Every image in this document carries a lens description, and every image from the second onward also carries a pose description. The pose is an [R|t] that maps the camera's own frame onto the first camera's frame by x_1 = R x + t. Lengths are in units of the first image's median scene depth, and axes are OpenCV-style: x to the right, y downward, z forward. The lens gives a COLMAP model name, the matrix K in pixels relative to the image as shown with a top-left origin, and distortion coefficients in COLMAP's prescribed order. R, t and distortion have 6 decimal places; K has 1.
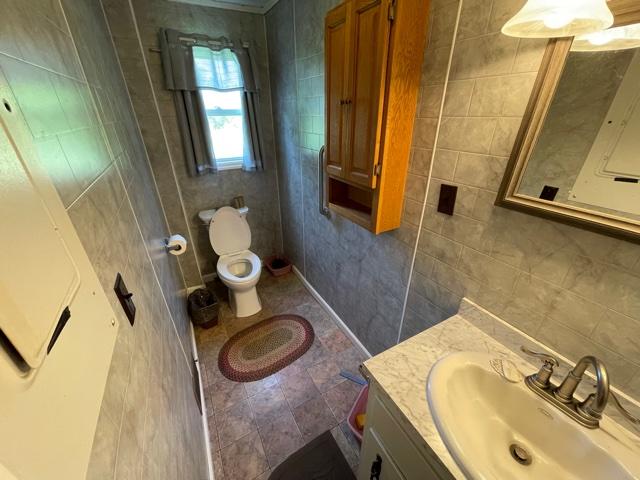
lens RADIAL K [[255.7, 0, 319.8], [0, 255.7, 239.0], [0, 0, 1]] dist [-0.004270, -0.000118]
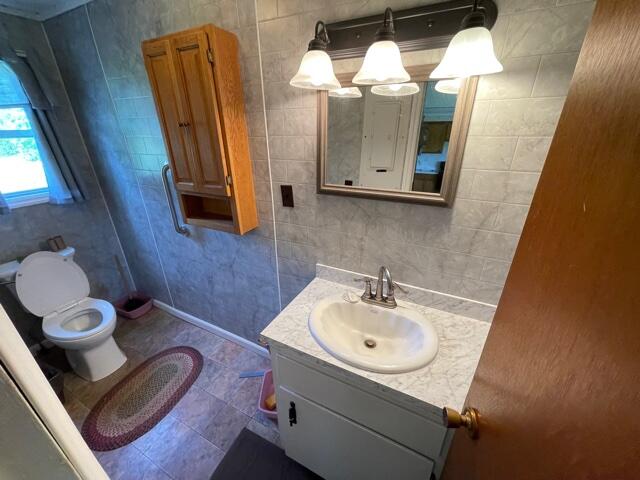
lens RADIAL K [[255.7, 0, 319.7], [0, 255.7, 240.5], [0, 0, 1]] dist [-0.004270, -0.000118]
pose [[0.824884, -0.227891, 0.517332, -0.088139], [0.254723, 0.966813, 0.019737, 0.071377], [-0.504661, 0.115496, 0.855557, -0.167074]]
